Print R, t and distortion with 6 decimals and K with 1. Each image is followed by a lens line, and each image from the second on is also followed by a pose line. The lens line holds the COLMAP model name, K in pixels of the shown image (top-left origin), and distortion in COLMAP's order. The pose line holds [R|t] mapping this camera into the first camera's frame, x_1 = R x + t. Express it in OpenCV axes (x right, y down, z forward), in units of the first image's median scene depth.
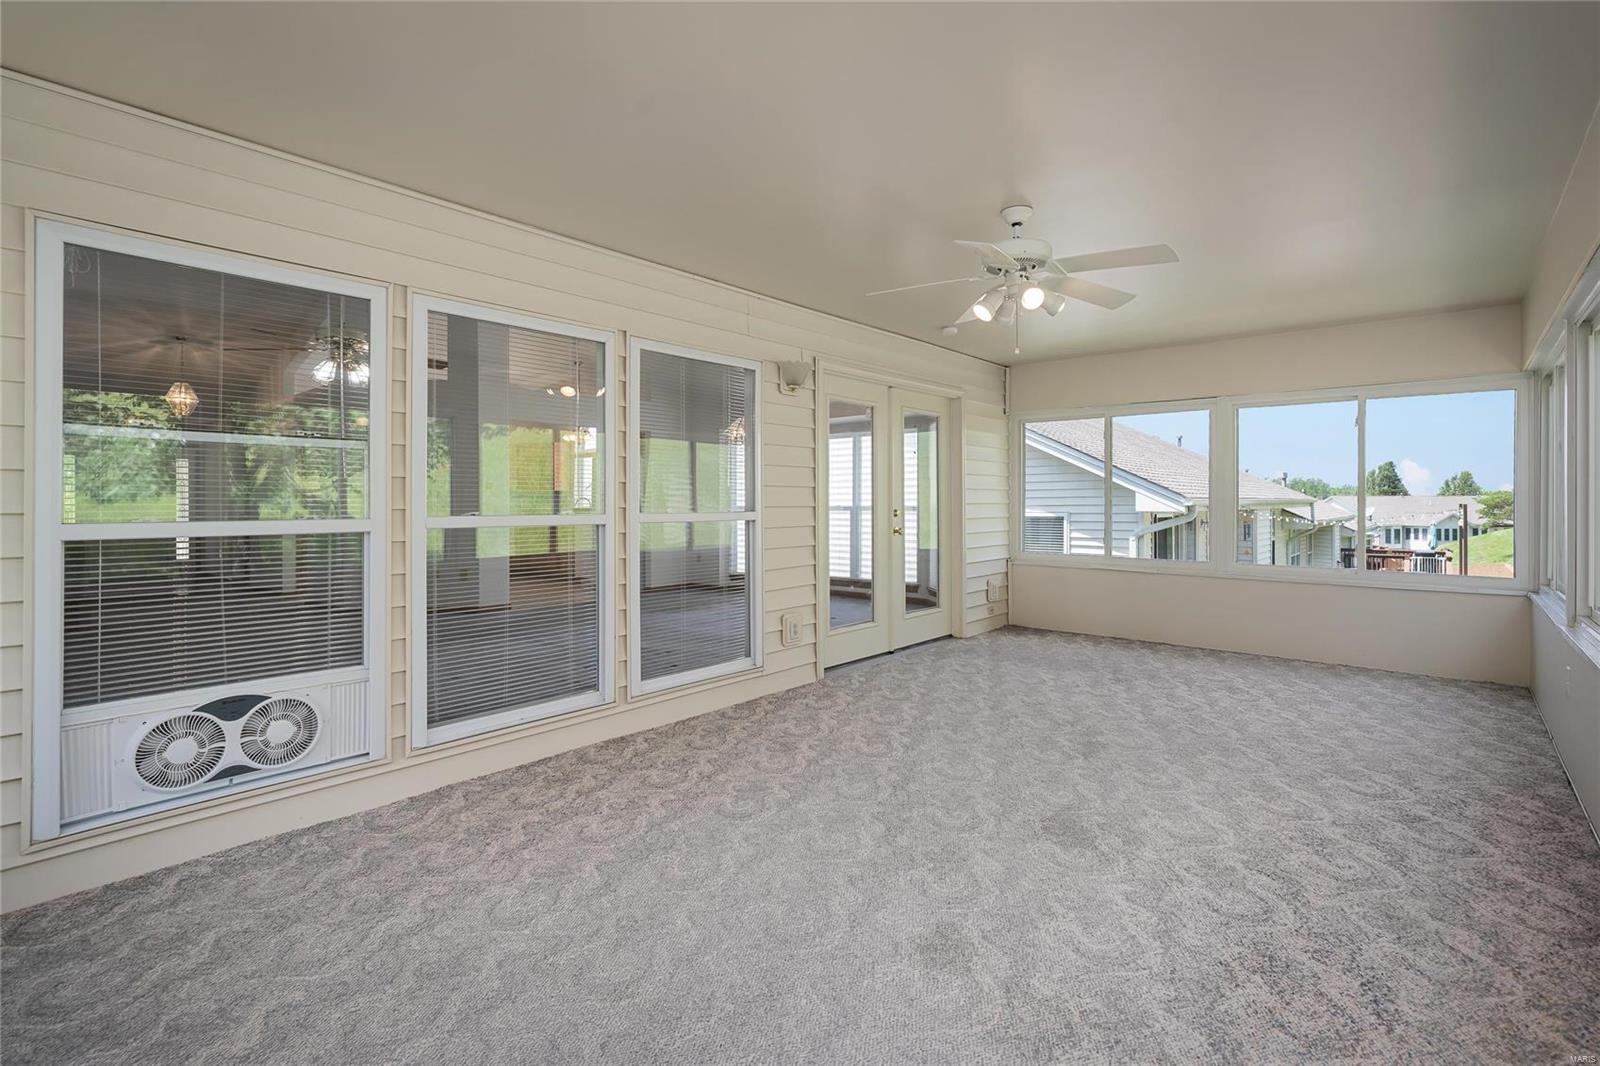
lens RADIAL K [[724.7, 0, 809.2], [0, 724.7, 512.6], [0, 0, 1]] dist [0.001171, 0.000158]
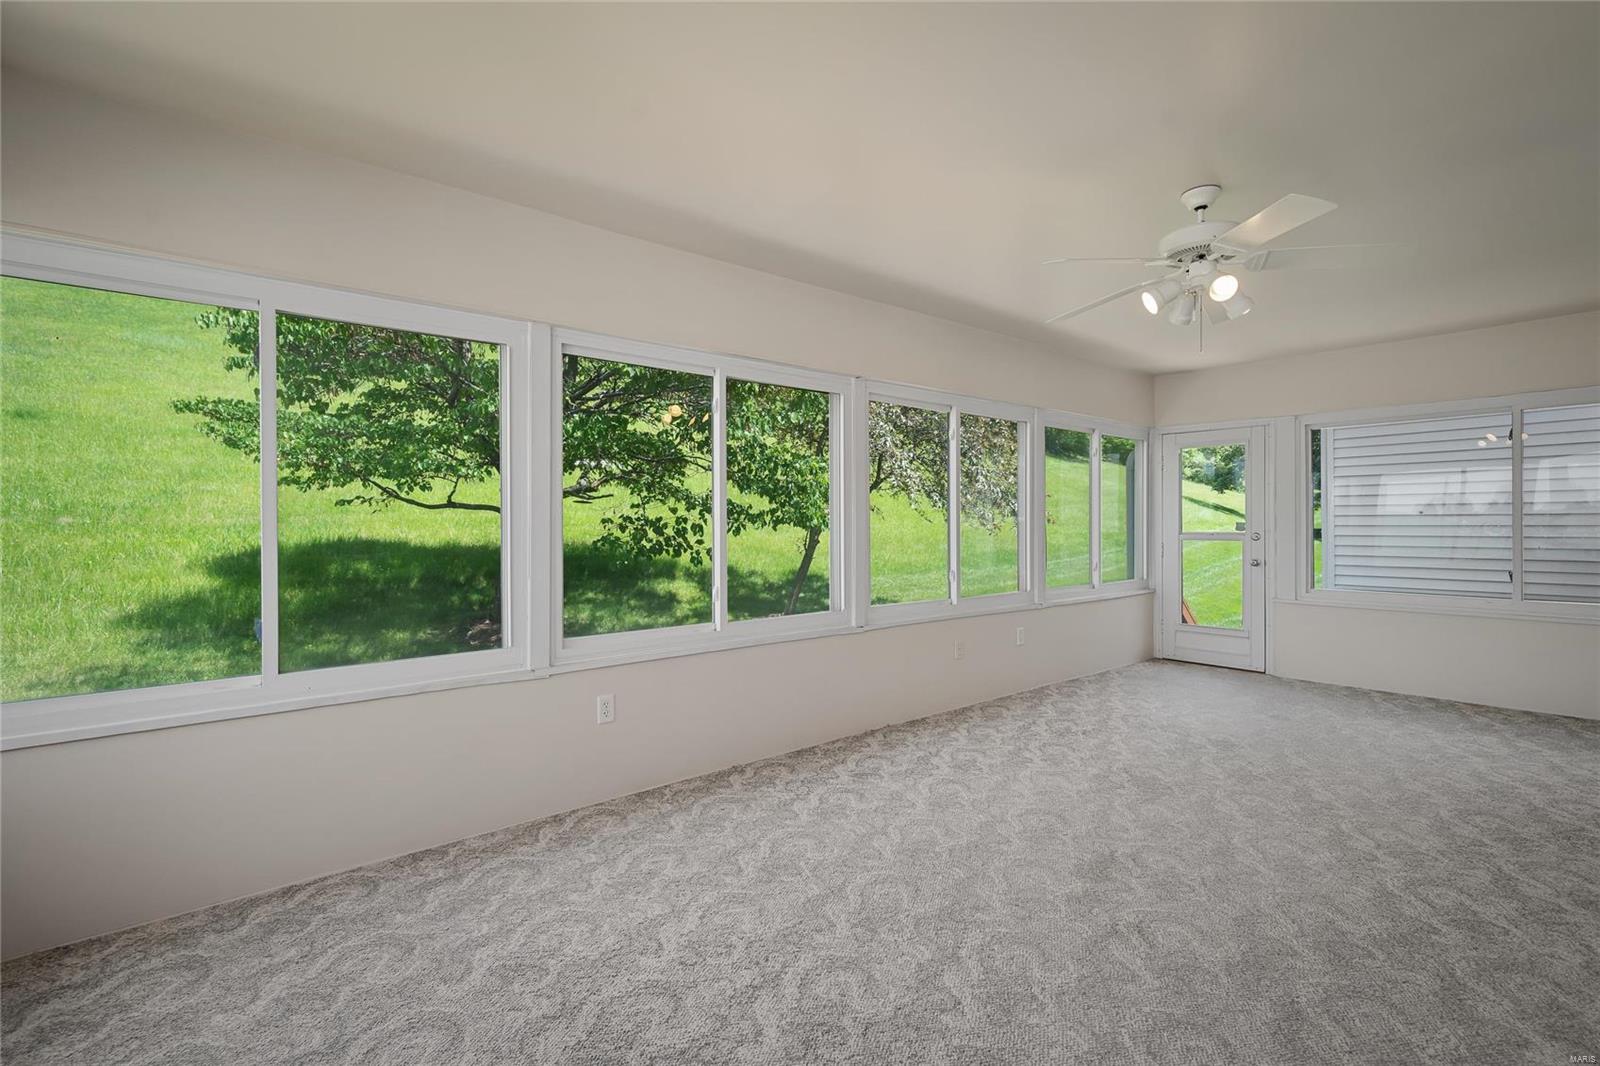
lens RADIAL K [[724.7, 0, 809.2], [0, 724.7, 512.6], [0, 0, 1]] dist [0.001171, 0.000158]
pose [[-0.988144, 0.007016, 0.153371, 0.753539], [0.006808, 0.999975, -0.001876, -0.037825], [-0.153380, -0.000810, -0.988167, 2.357285]]
